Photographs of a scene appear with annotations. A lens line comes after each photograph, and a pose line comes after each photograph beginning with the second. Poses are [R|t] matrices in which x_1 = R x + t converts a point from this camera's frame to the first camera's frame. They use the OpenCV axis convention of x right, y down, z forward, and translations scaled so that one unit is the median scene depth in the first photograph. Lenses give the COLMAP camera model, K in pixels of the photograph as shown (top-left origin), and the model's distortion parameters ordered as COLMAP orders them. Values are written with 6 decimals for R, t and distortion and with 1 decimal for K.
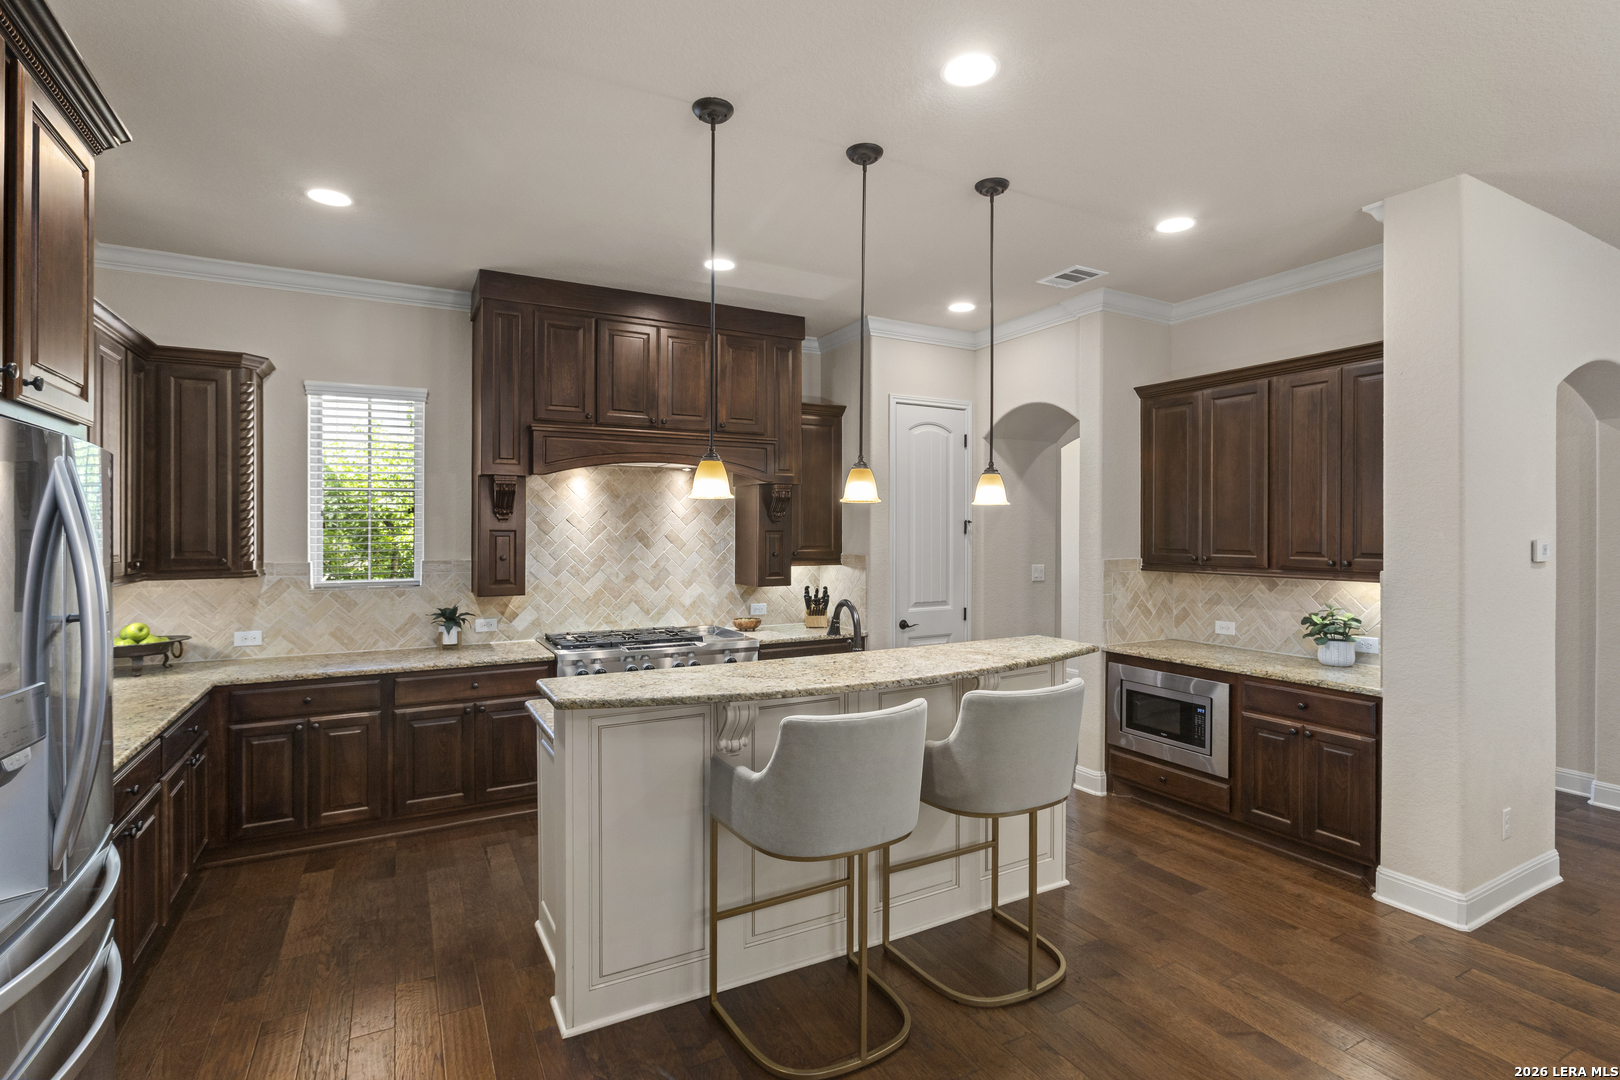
lens RADIAL K [[782.6, 0, 801.2], [0, 782.6, 529.1], [0, 0, 1]] dist [-0.012396, 0.002731]
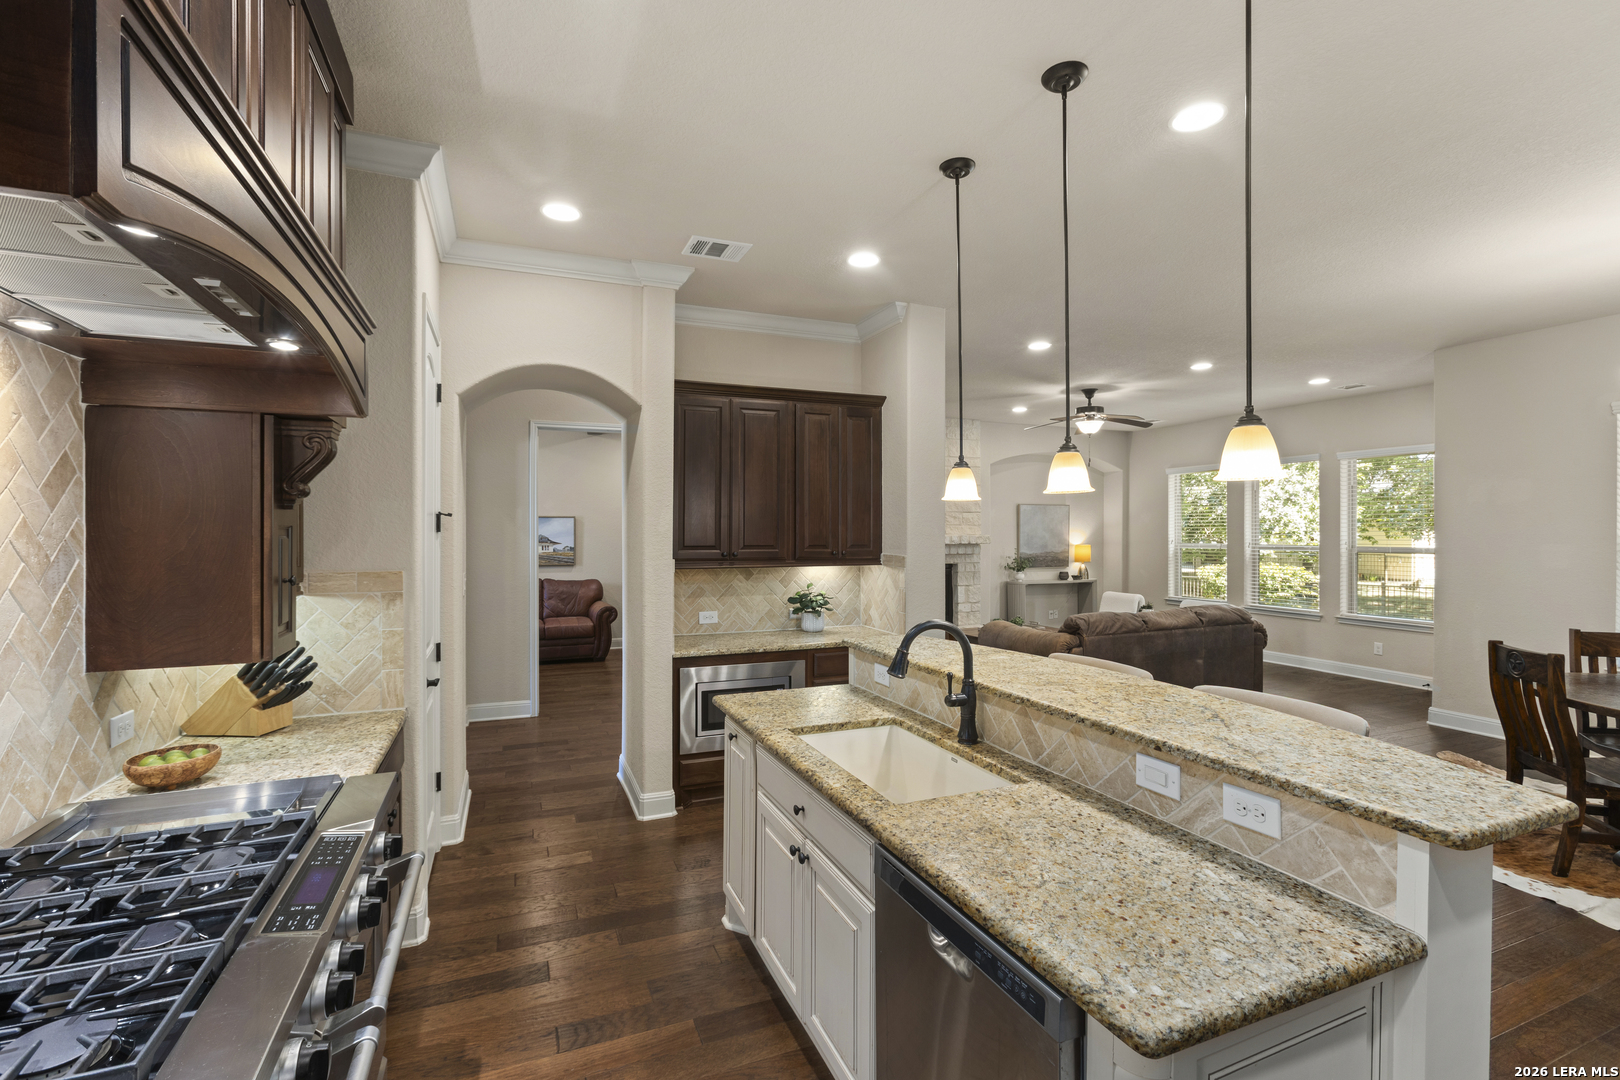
lens RADIAL K [[730.3, 0, 815.6], [0, 730.3, 529.3], [0, 0, 1]] dist [-0.019841, 0.011320]
pose [[0.093227, 0.002207, 0.995642, -0.447911], [-0.001108, 0.999997, -0.002113, 0.004889], [-0.995644, -0.000906, 0.093230, 0.735369]]
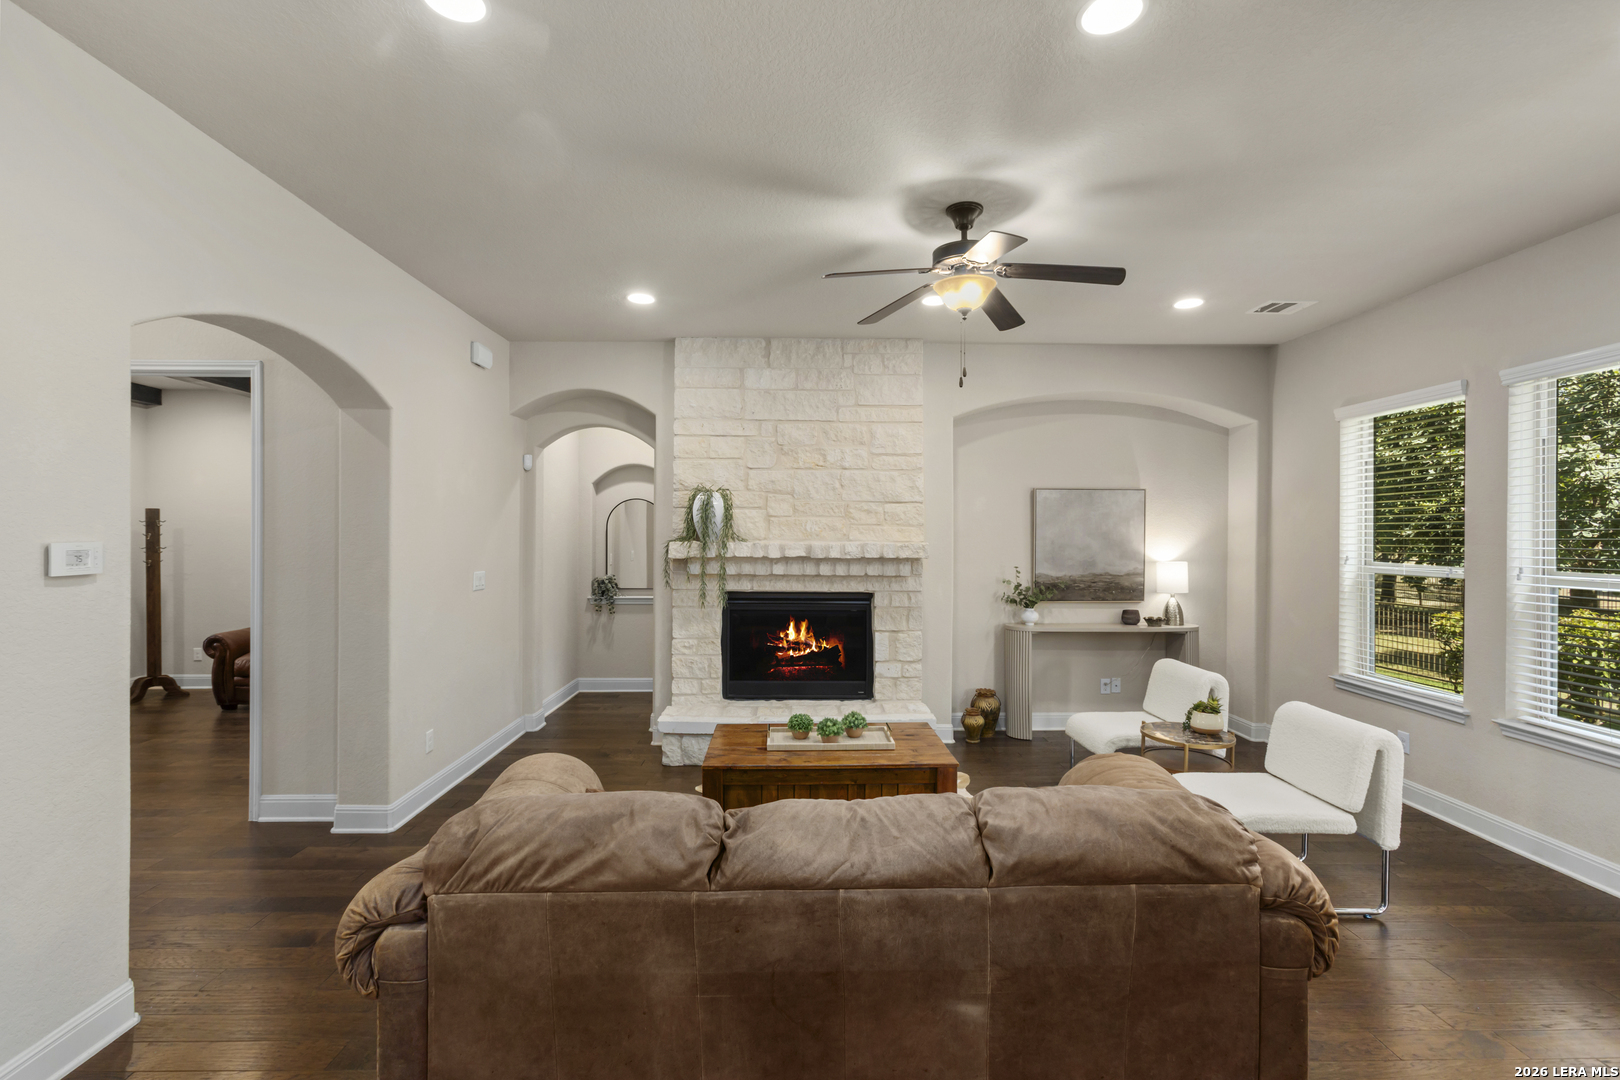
lens RADIAL K [[730.3, 0, 823.2], [0, 730.3, 530.1], [0, 0, 1]] dist [-0.019841, 0.011320]
pose [[0.449418, 0.003559, 0.893314, 0.510070], [-0.005968, 0.999982, -0.000981, -0.001256], [-0.893301, -0.004891, 0.449431, 0.103626]]
